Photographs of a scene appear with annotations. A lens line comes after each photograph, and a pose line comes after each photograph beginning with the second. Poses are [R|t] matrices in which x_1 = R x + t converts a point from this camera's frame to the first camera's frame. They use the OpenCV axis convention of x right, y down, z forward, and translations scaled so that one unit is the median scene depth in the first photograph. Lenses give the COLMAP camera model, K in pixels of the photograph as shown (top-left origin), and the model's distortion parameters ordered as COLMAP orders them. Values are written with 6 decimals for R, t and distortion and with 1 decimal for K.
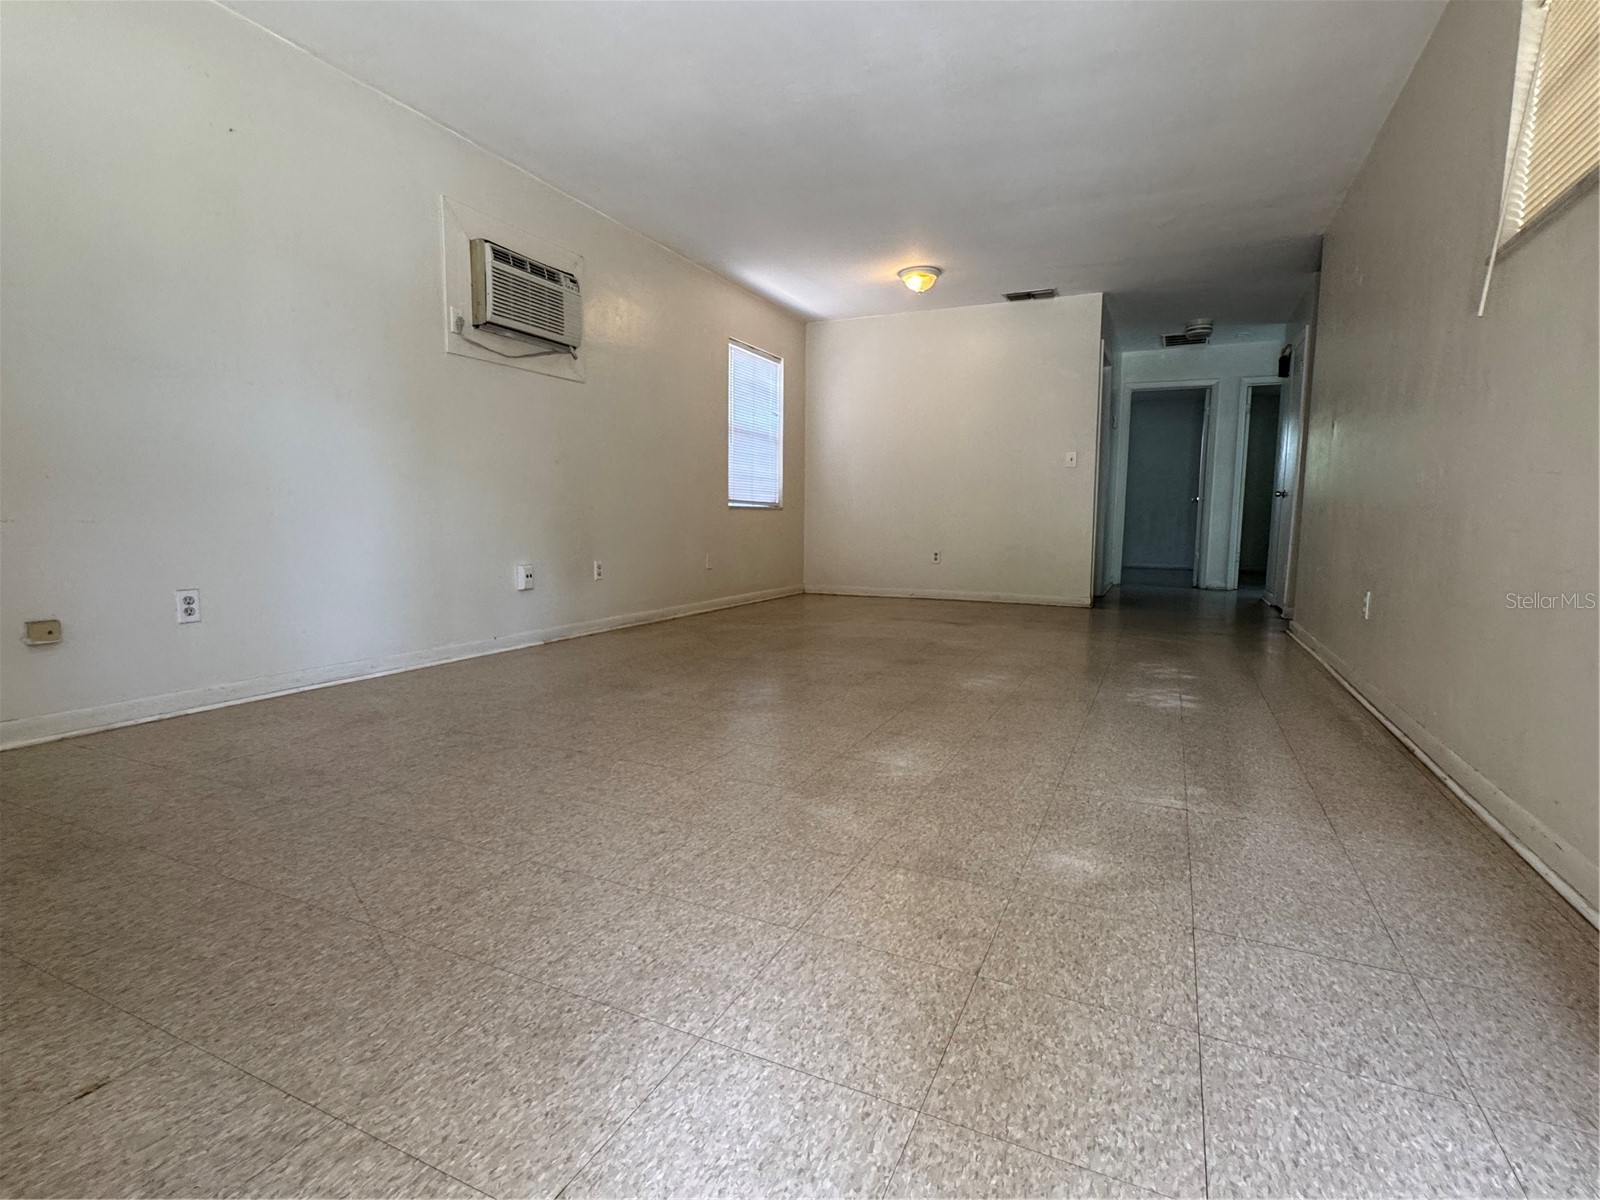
lens RADIAL K [[786.3, 0, 799.5], [0, 786.3, 601.1], [0, 0, 1]] dist [0.002450, 0.000600]
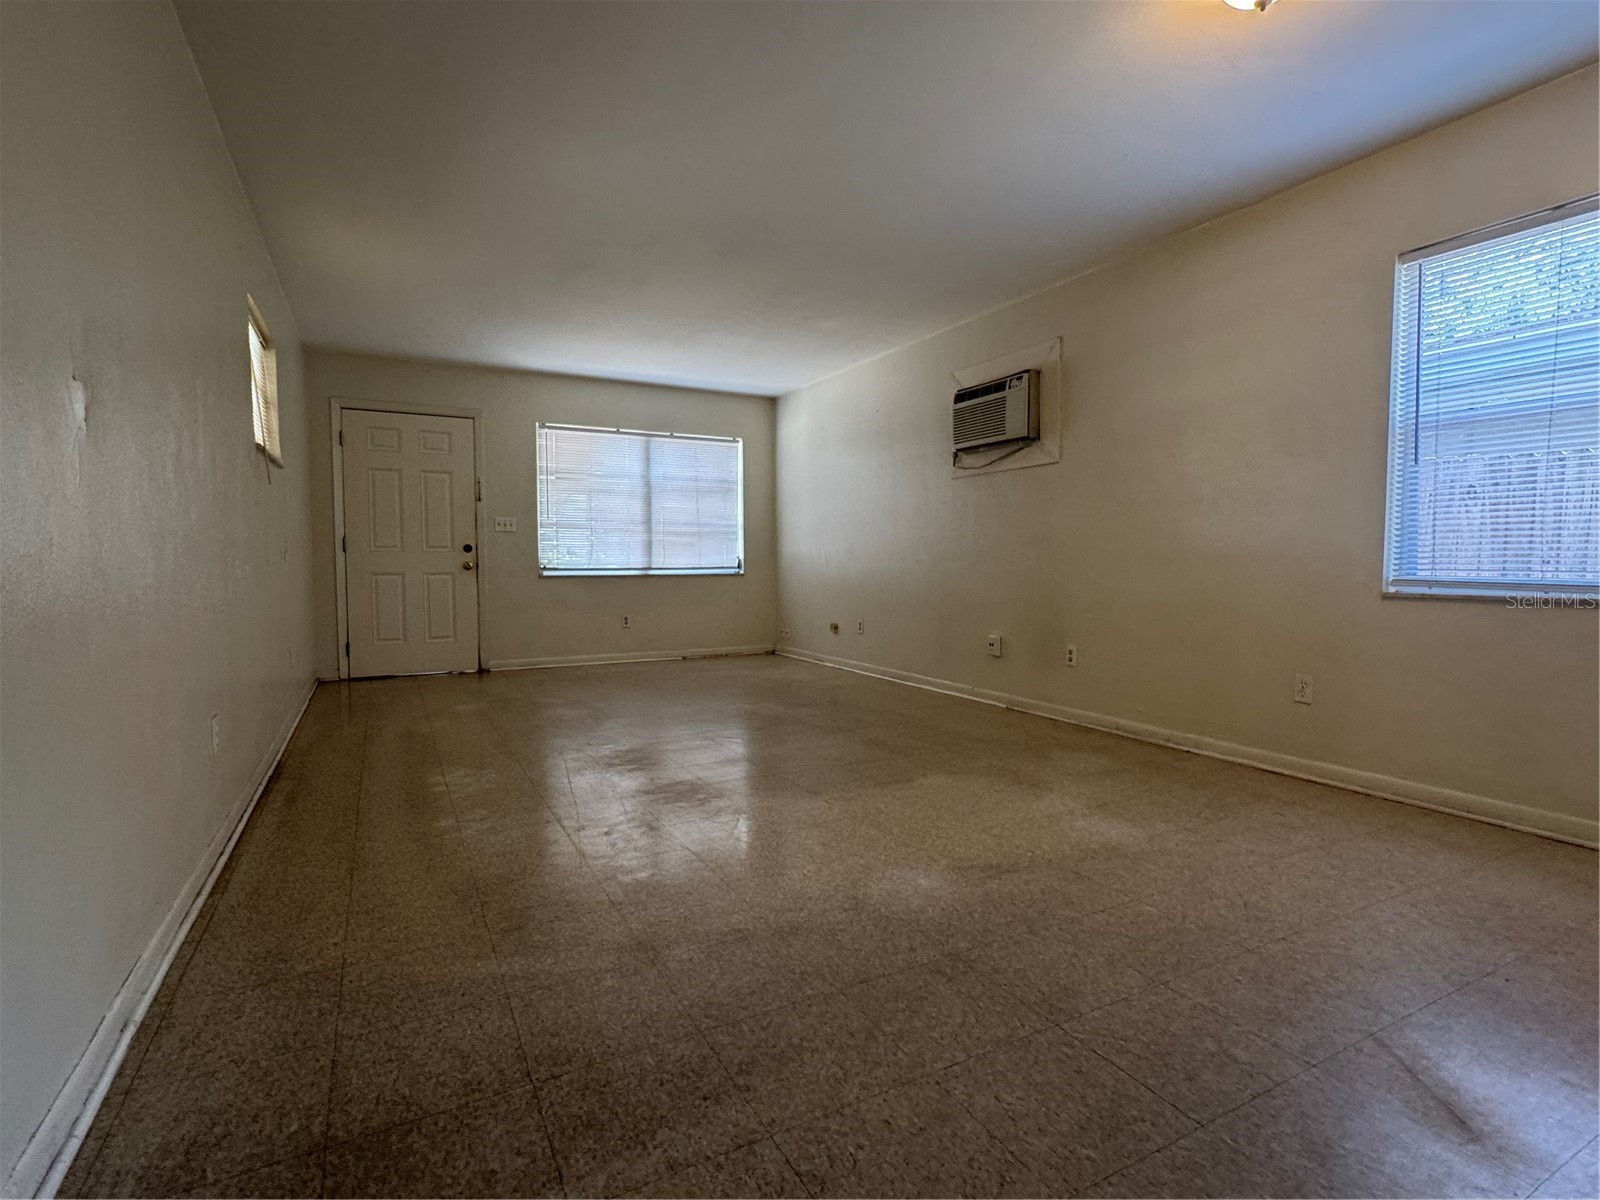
lens RADIAL K [[786.3, 0, 799.6], [0, 786.3, 601.3], [0, 0, 1]] dist [0.002450, 0.000600]
pose [[-0.601527, 0.030366, -0.798275, 0.847187], [-0.089858, 0.990363, 0.105384, -0.215646], [0.793783, 0.135123, -0.593002, 1.615118]]
